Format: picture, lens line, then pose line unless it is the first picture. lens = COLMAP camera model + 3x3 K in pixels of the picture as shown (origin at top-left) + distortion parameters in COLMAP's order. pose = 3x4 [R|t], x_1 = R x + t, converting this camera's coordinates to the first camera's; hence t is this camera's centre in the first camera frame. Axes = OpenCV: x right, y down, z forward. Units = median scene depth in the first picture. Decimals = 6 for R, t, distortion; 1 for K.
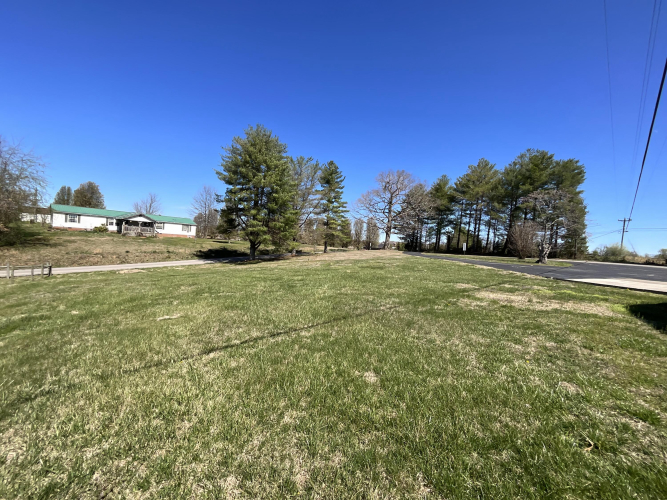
lens RADIAL K [[267.8, 0, 333.5], [0, 267.8, 250.0], [0, 0, 1]] dist [-0.002764, -0.000438]
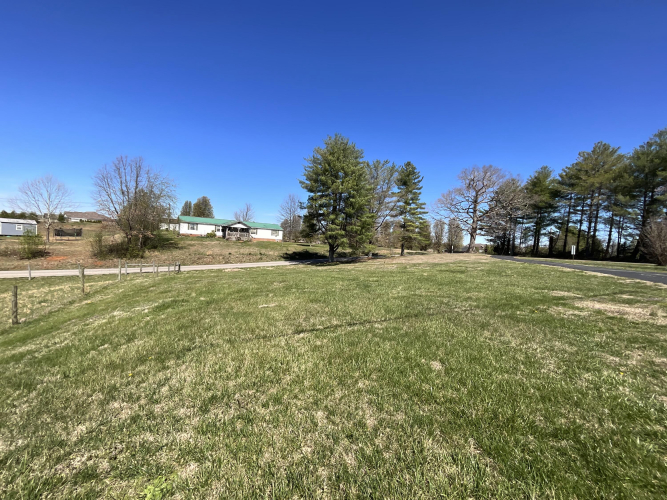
lens RADIAL K [[267.8, 0, 333.5], [0, 267.8, 250.0], [0, 0, 1]] dist [-0.002764, -0.000438]
pose [[0.960102, 0.001397, -0.279646, 0.003487], [-0.004536, 0.999934, -0.010575, 0.001009], [0.279612, 0.011421, 0.960045, -0.016057]]
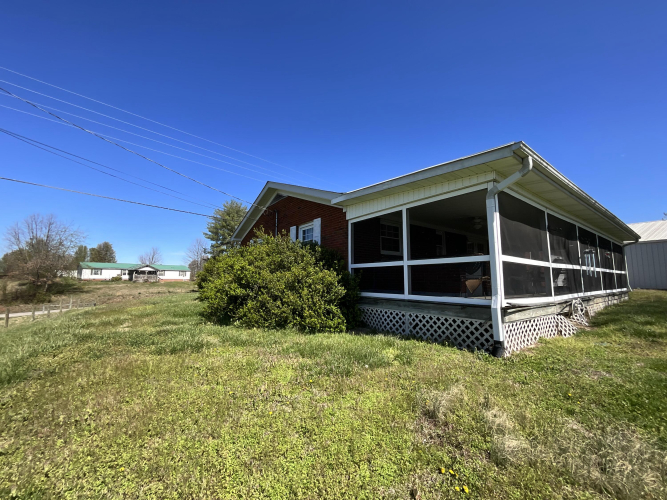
lens RADIAL K [[267.8, 0, 333.5], [0, 267.8, 250.0], [0, 0, 1]] dist [-0.002764, -0.000438]
pose [[0.997751, -0.064823, 0.017059, 0.249898], [0.066521, 0.988875, -0.133045, 0.039923], [-0.008244, 0.133881, 0.990963, -0.460236]]
